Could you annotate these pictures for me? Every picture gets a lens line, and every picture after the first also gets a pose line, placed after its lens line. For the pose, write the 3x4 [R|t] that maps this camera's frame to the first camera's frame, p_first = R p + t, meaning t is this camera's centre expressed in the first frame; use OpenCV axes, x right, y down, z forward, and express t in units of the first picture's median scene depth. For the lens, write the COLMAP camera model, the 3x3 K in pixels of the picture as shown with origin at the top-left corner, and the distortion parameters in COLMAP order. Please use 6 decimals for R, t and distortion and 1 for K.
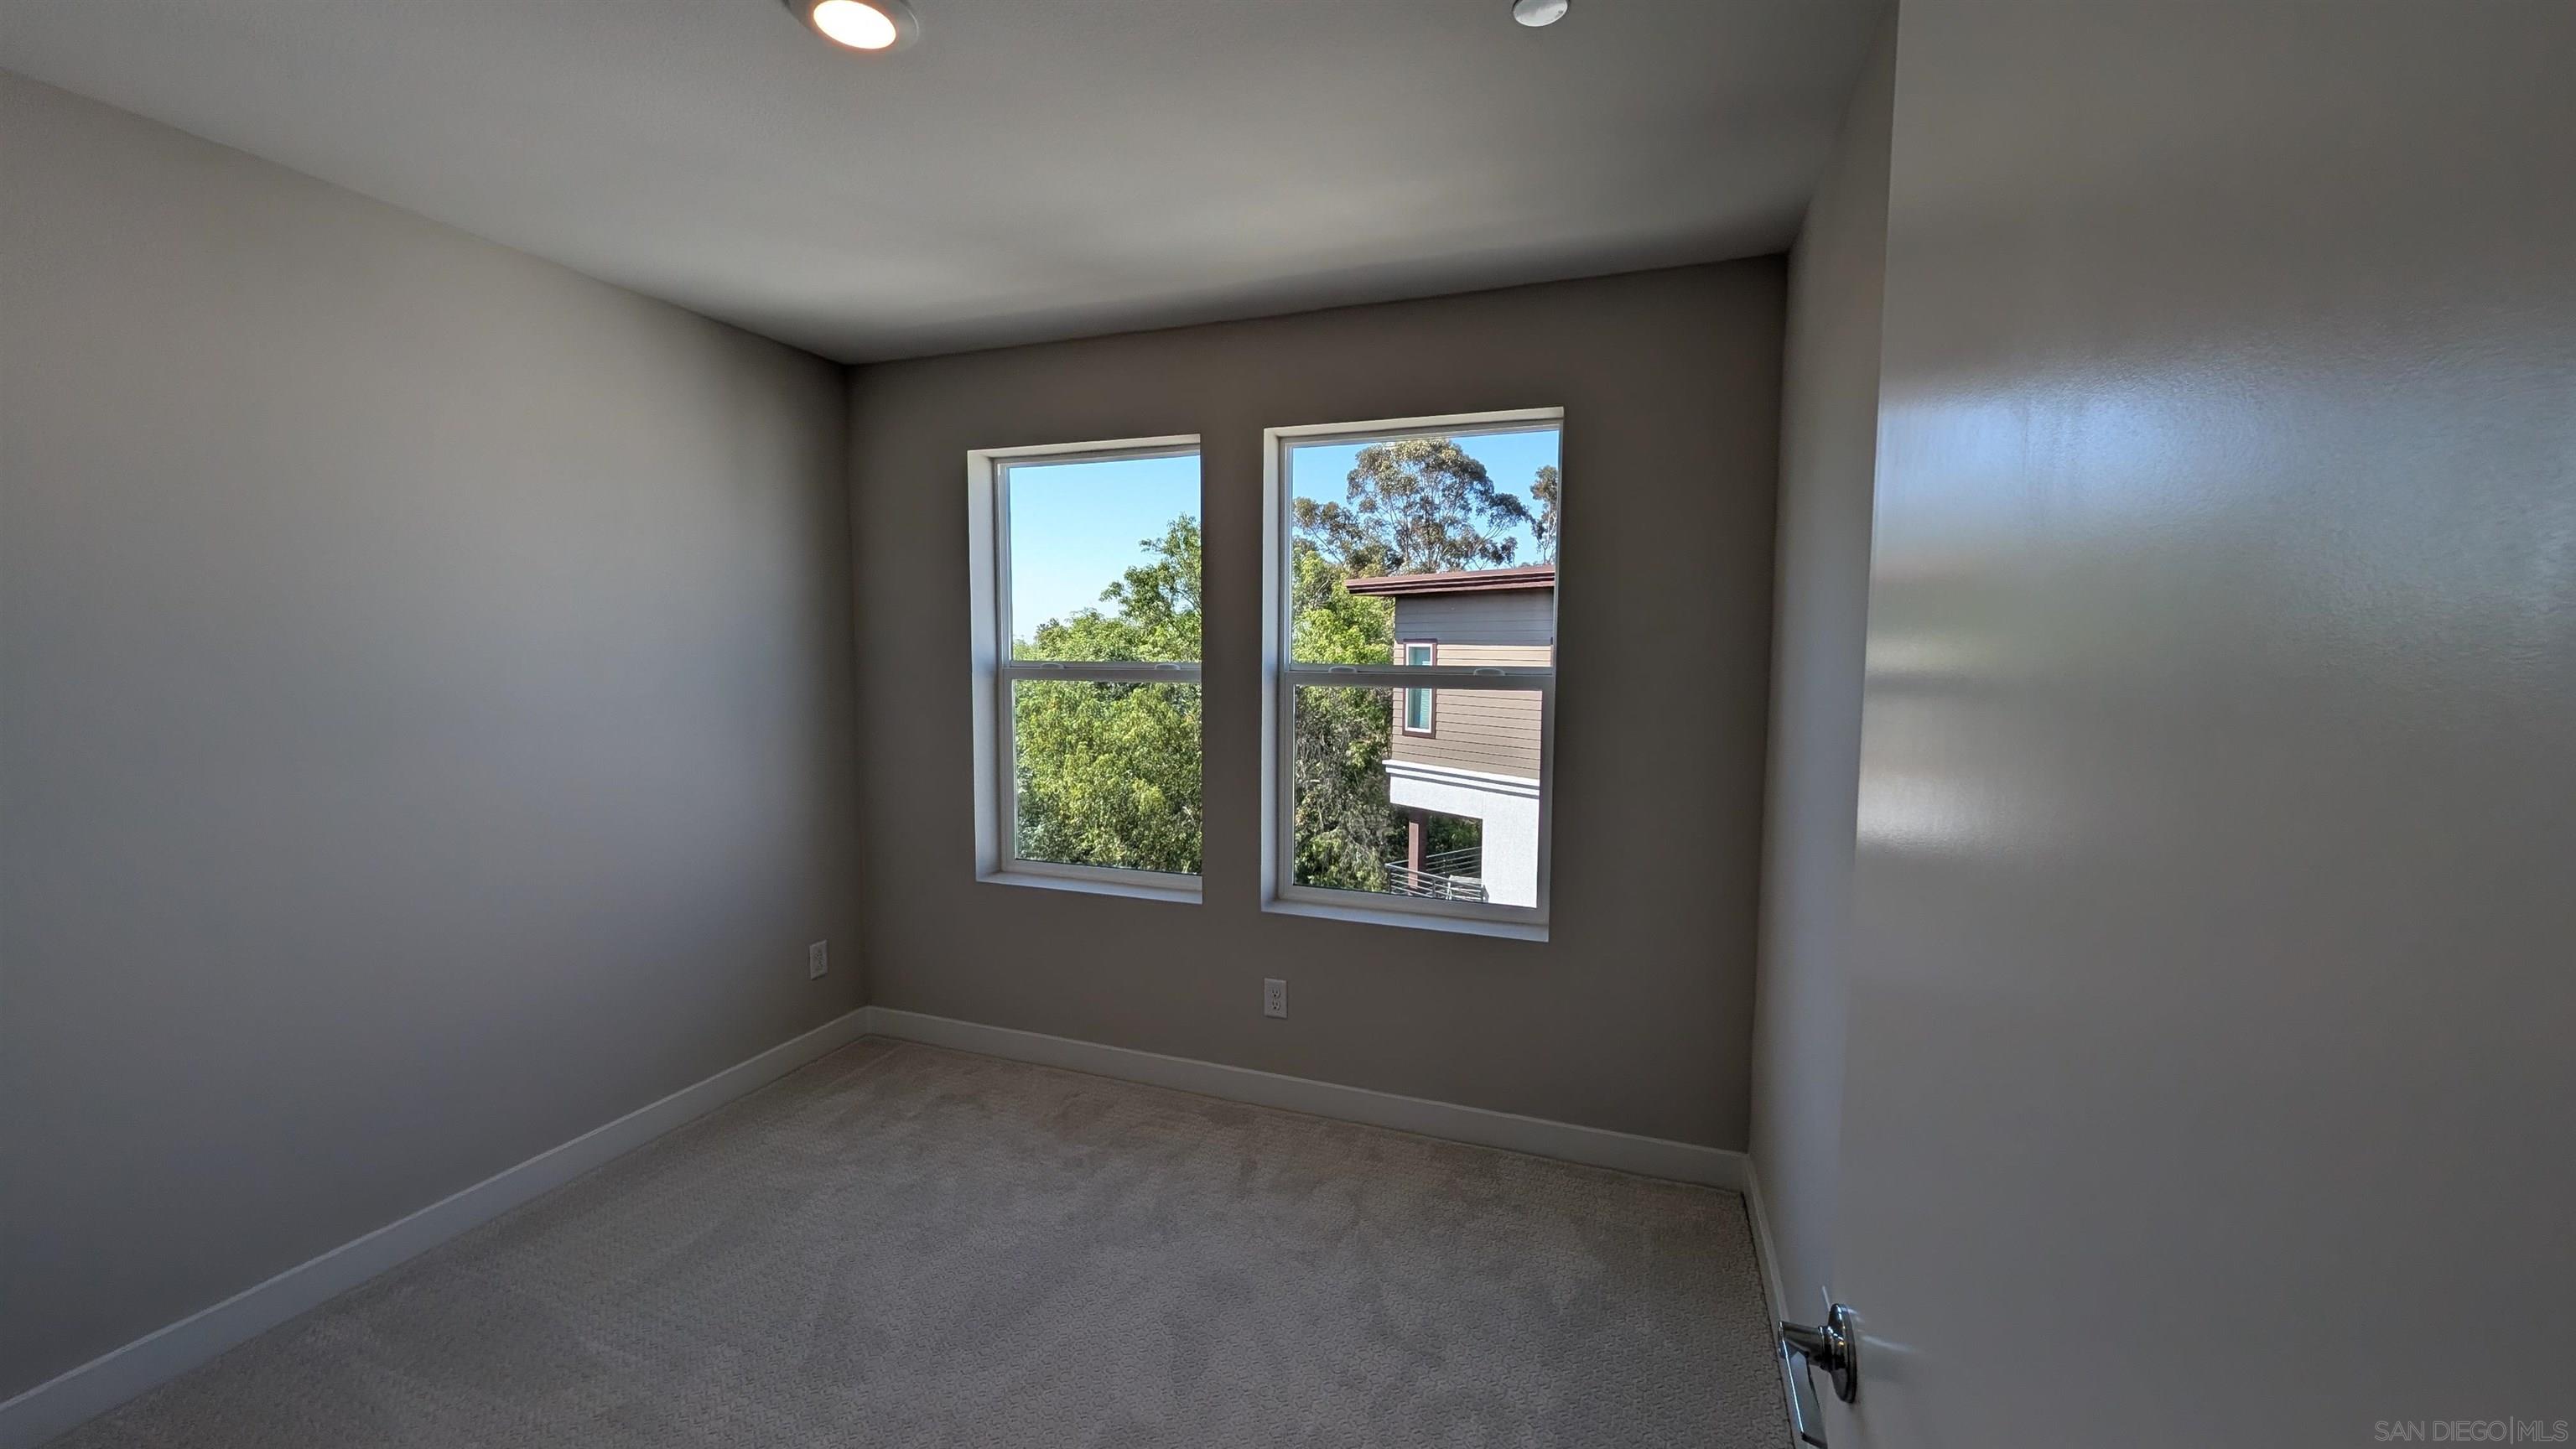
lens RADIAL K [[978.7, 0, 1286.6], [0, 978.7, 719.2], [0, 0, 1]] dist [0.002277, 0.000190]
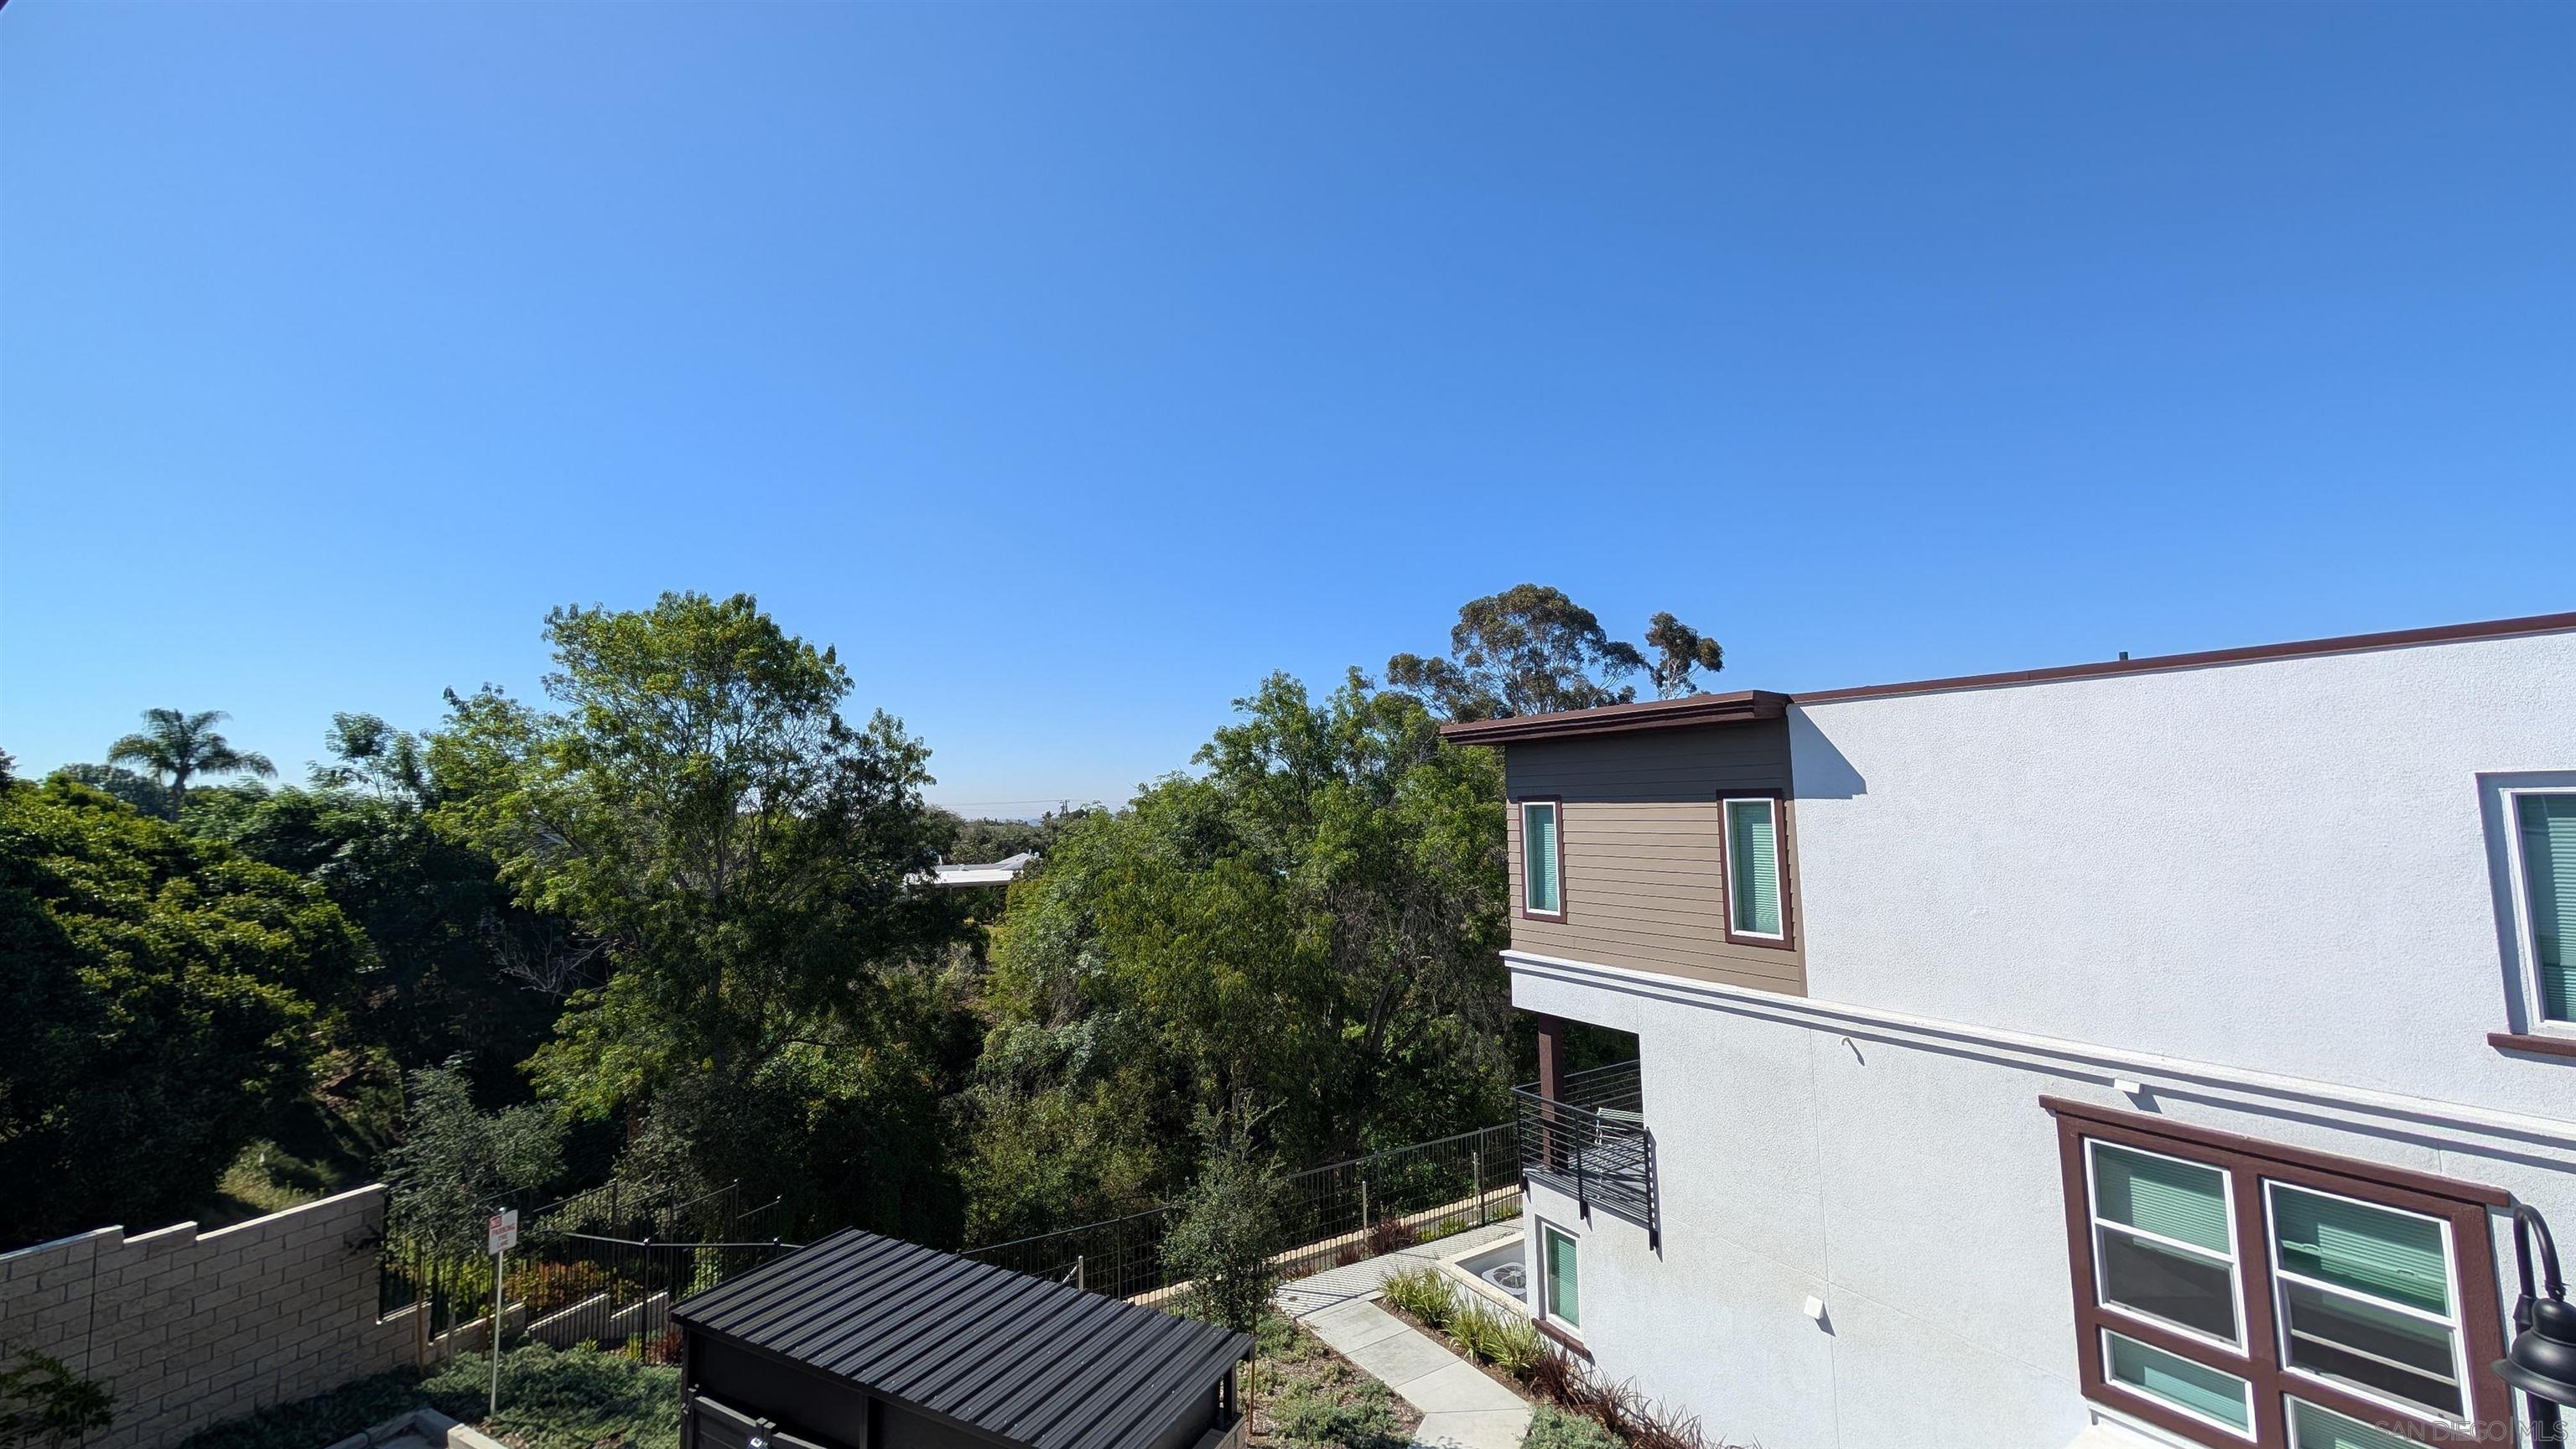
lens RADIAL K [[933.5, 0, 1296.4], [0, 933.5, 717.6], [0, 0, 1]] dist [0.000339, -0.000082]
pose [[0.993118, -0.033650, -0.112179, 0.014079], [0.014194, 0.985357, -0.169911, -0.009361], [0.116254, 0.167149, 0.979054, 0.114182]]
